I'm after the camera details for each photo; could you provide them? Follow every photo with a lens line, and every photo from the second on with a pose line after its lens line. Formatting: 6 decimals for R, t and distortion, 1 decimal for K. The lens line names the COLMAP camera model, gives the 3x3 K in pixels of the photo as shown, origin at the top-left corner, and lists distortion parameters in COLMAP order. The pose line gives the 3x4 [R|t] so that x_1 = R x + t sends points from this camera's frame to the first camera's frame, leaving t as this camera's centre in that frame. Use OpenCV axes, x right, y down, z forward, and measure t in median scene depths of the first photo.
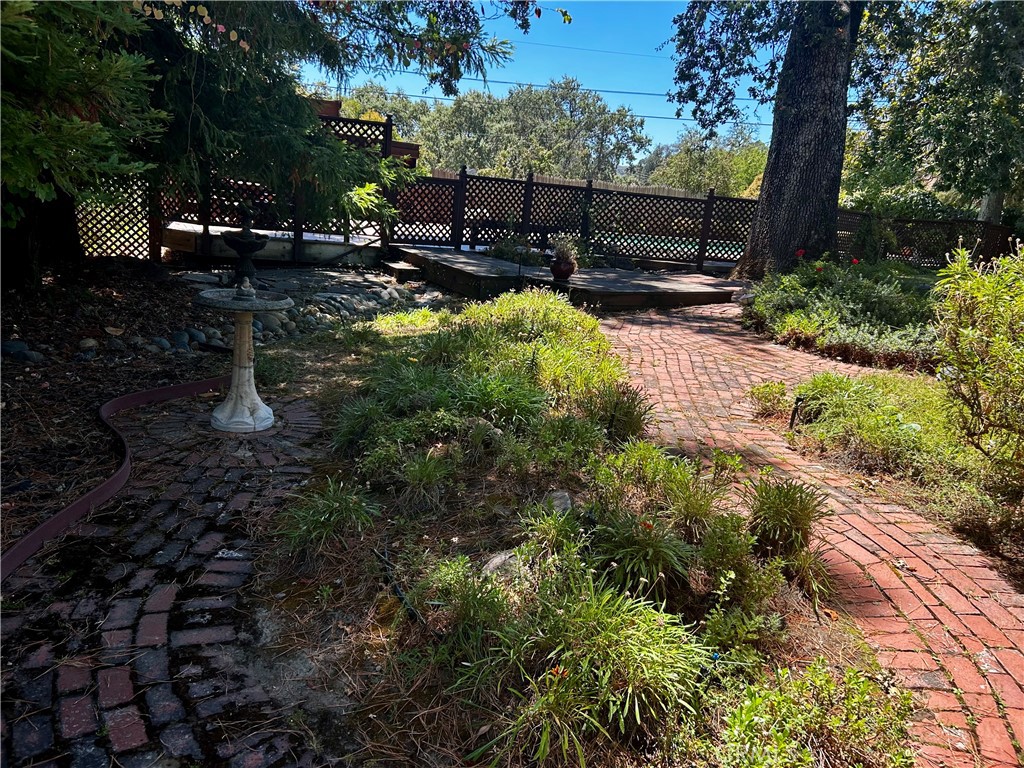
lens RADIAL K [[780.8, 0, 512.3], [0, 780.8, 383.2], [0, 0, 1]] dist [0.006652, 0.002170]
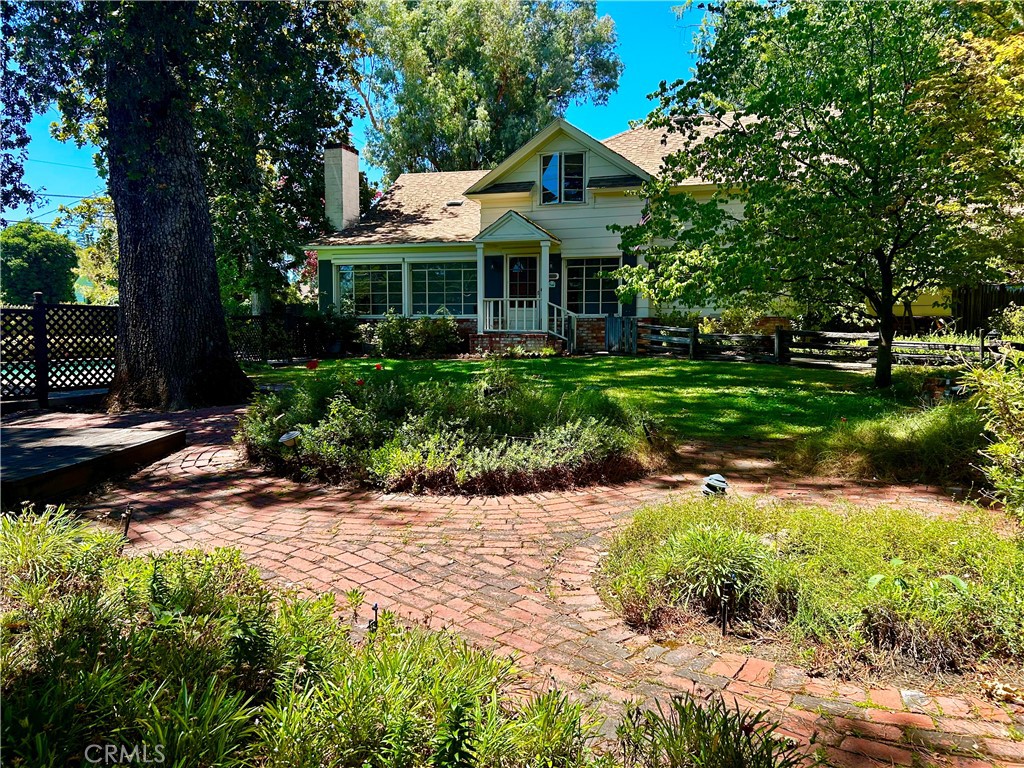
lens RADIAL K [[780.8, 0, 511.9], [0, 780.8, 385.3], [0, 0, 1]] dist [0.006652, 0.002170]
pose [[0.578113, -0.143874, 0.803172, -0.092883], [0.241403, 0.970425, 0.000076, -0.071163], [-0.779429, 0.193844, 0.595747, 0.282747]]
